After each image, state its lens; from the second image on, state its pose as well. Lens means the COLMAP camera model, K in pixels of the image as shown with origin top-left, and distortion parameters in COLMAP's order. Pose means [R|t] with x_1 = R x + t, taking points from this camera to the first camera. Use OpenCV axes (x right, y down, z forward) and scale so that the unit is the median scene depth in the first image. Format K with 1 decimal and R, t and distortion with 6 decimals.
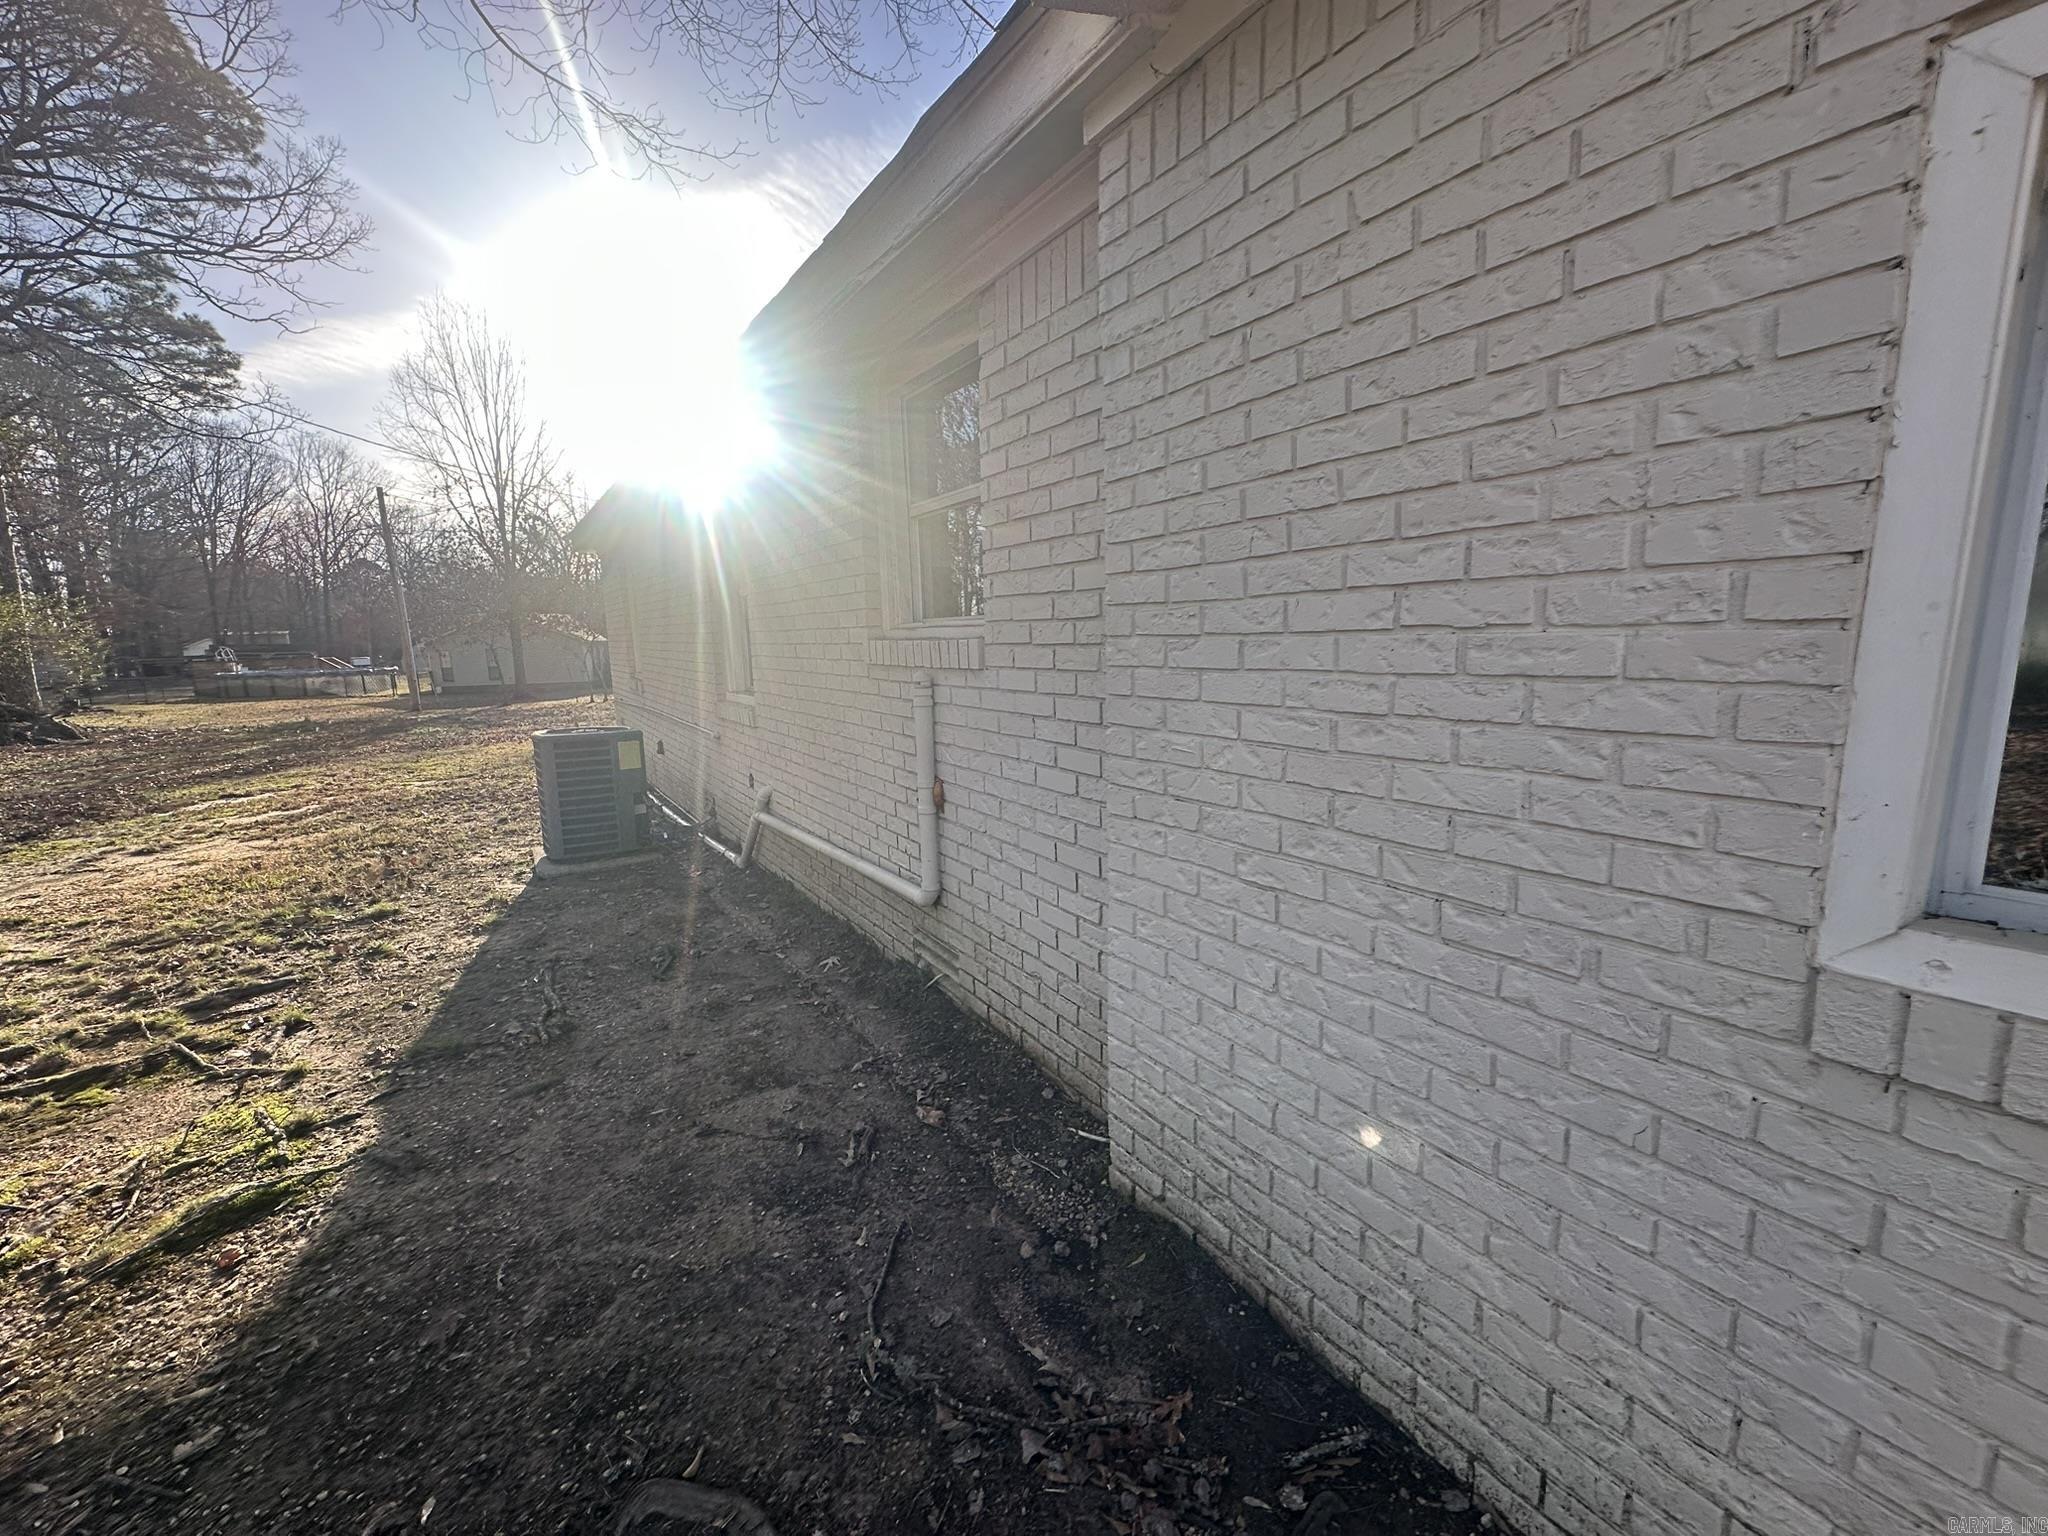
lens RADIAL K [[813.6, 0, 1024.0], [0, 813.6, 768.0], [0, 0, 1]] dist [0.002905, 0.000558]
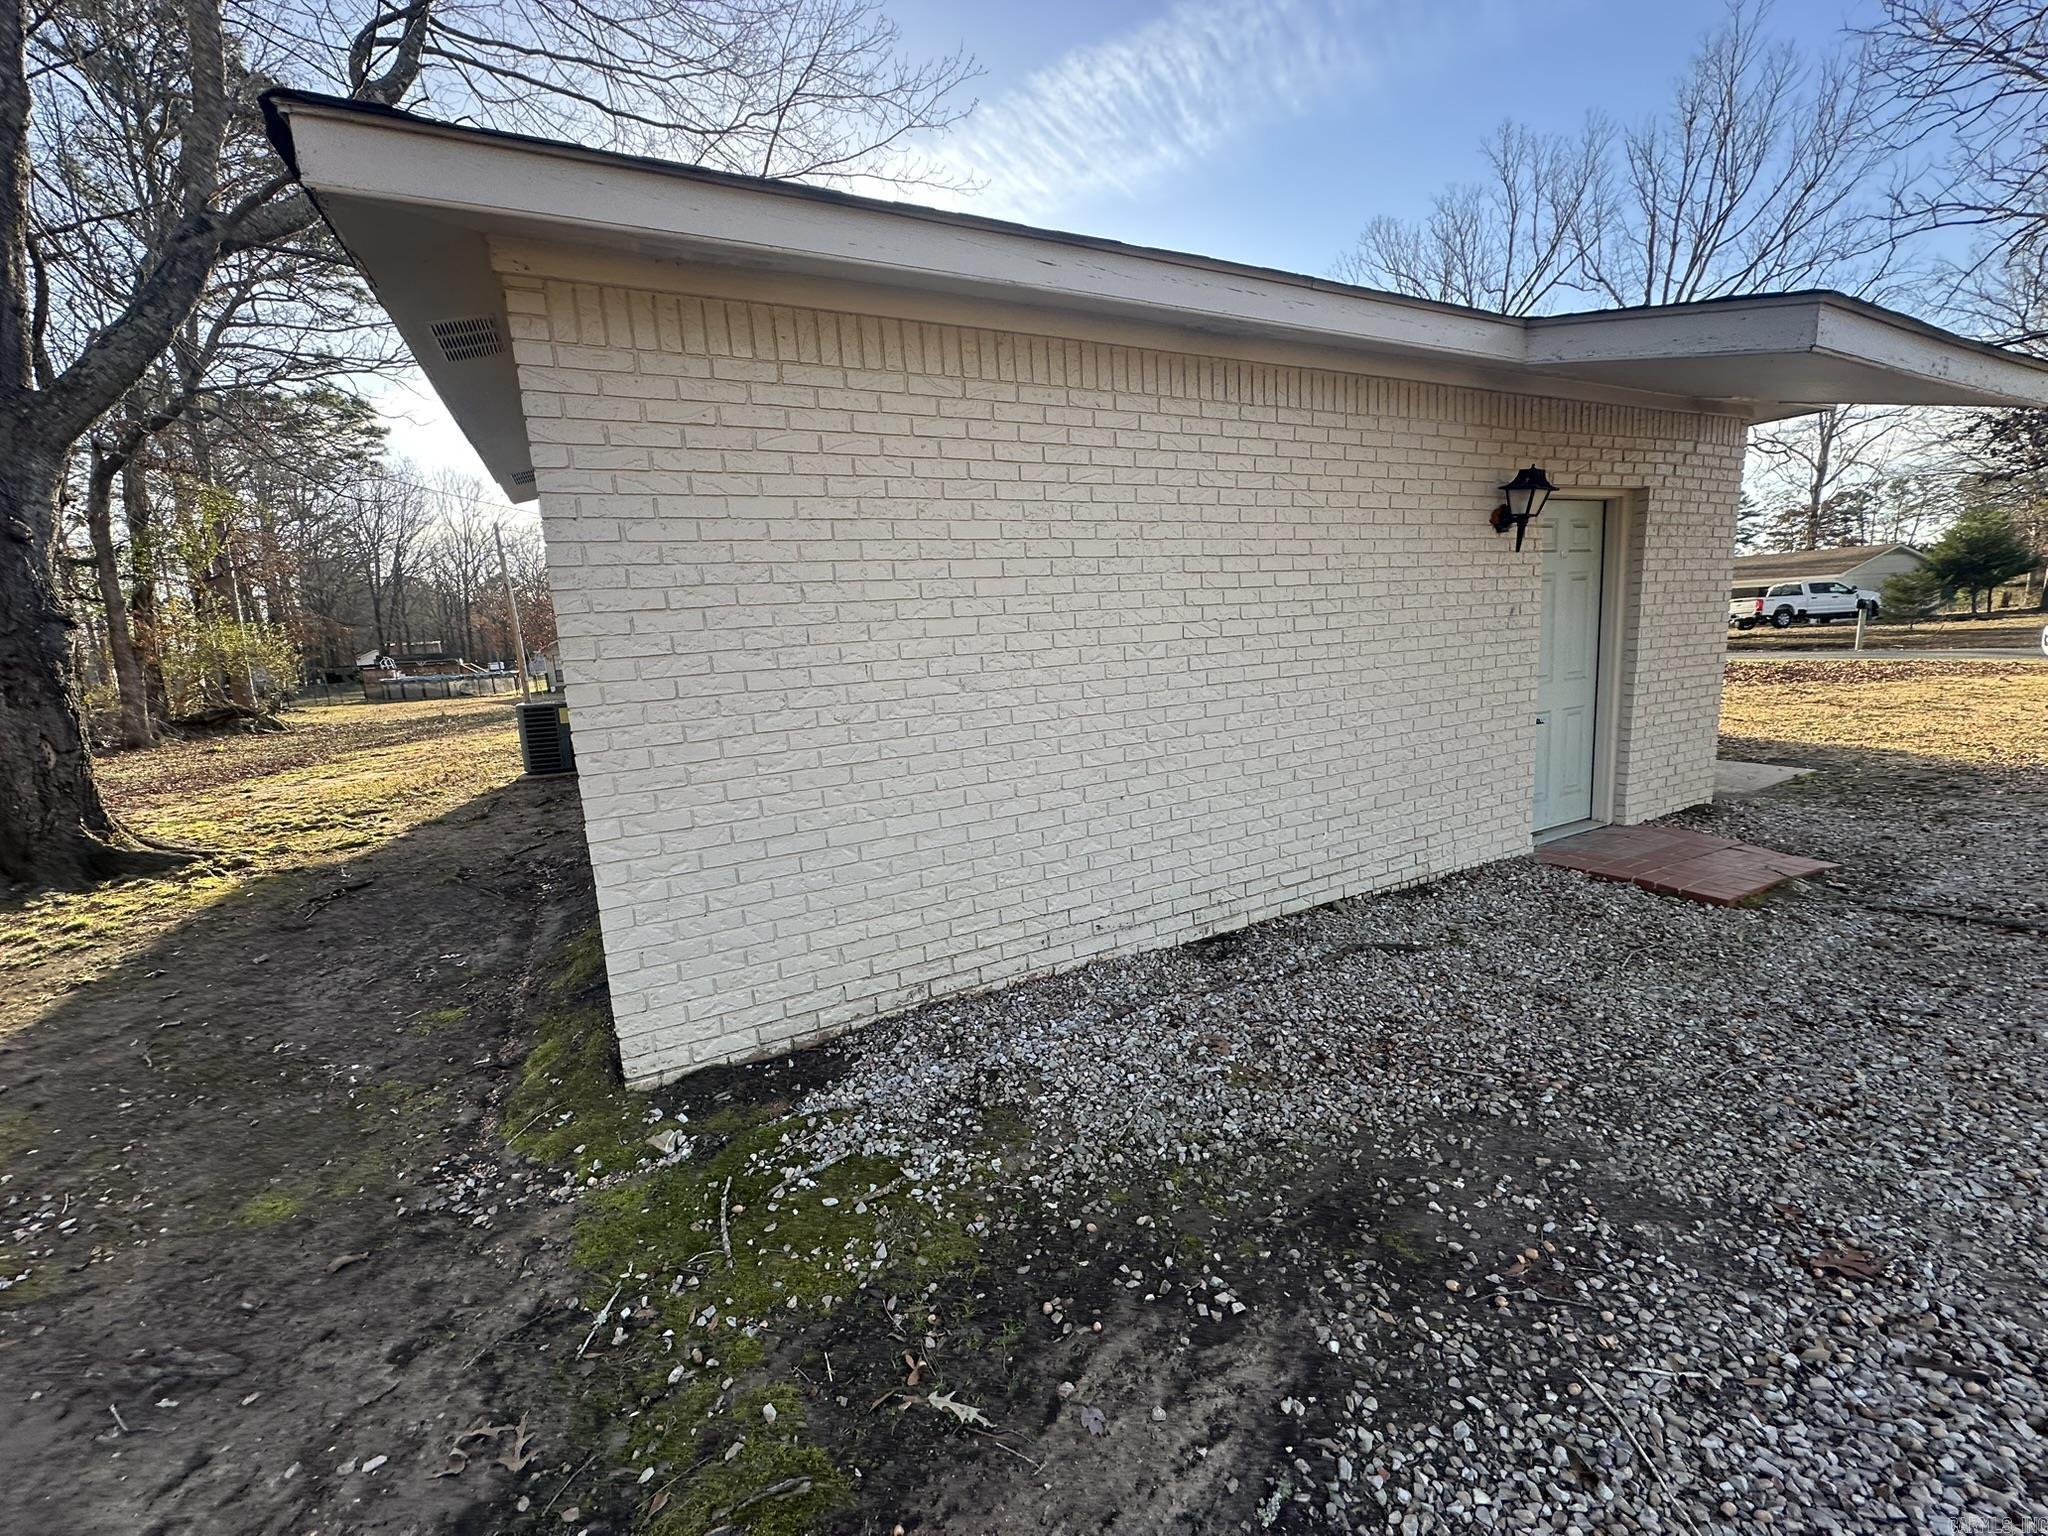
lens RADIAL K [[807.5, 0, 1031.1], [0, 807.5, 764.8], [0, 0, 1]] dist [-0.000469, -0.000304]
pose [[0.994203, -0.013714, -0.106645, 0.083171], [0.014995, 0.999825, 0.011224, 0.010211], [0.106472, -0.012759, 0.994234, -0.076809]]
